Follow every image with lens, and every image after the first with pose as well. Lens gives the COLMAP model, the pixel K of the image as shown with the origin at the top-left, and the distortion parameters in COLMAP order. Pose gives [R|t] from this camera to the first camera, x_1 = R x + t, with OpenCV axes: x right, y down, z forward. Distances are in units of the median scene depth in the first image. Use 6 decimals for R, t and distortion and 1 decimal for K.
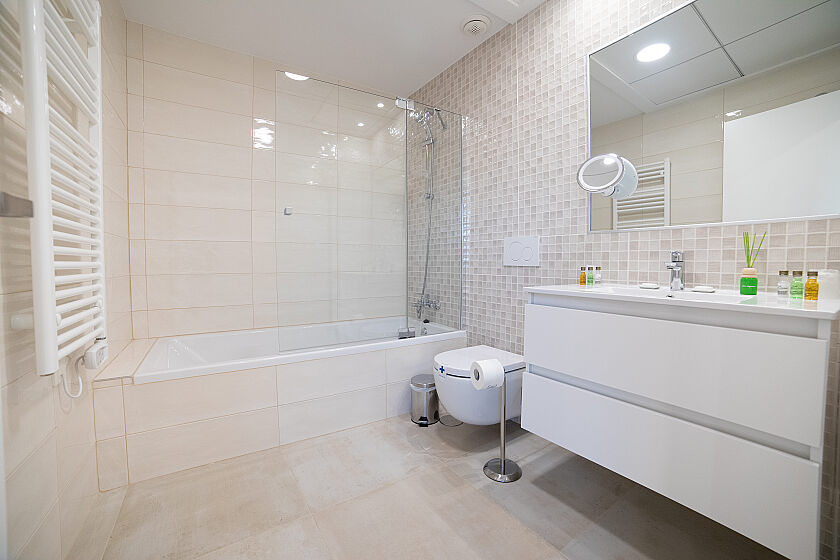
lens RADIAL K [[344.8, 0, 404.5], [0, 344.8, 268.0], [0, 0, 1]] dist [-0.002320, 0.027595]
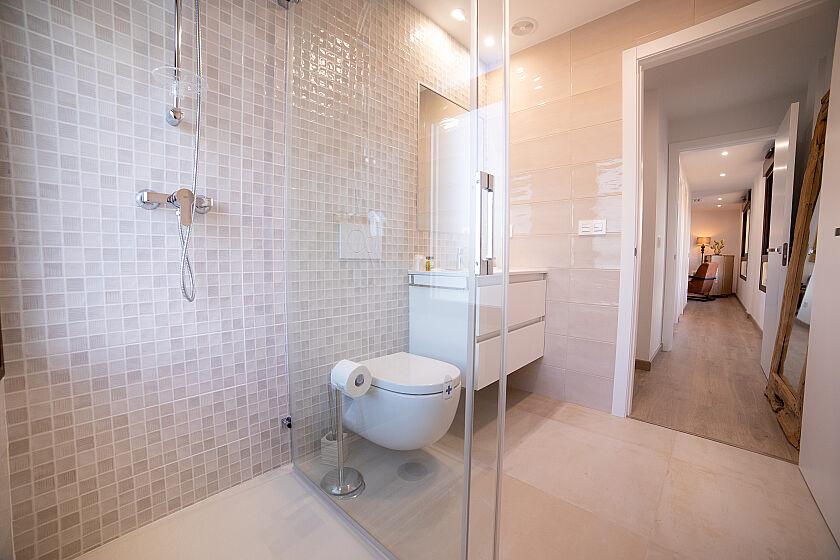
lens RADIAL K [[344.8, 0, 404.5], [0, 344.8, 268.0], [0, 0, 1]] dist [-0.002320, 0.027595]
pose [[-0.280129, -0.030749, 0.959470, -0.597579], [0.009141, 0.999356, 0.034696, -0.009106], [-0.959919, 0.018490, -0.279668, 1.301238]]
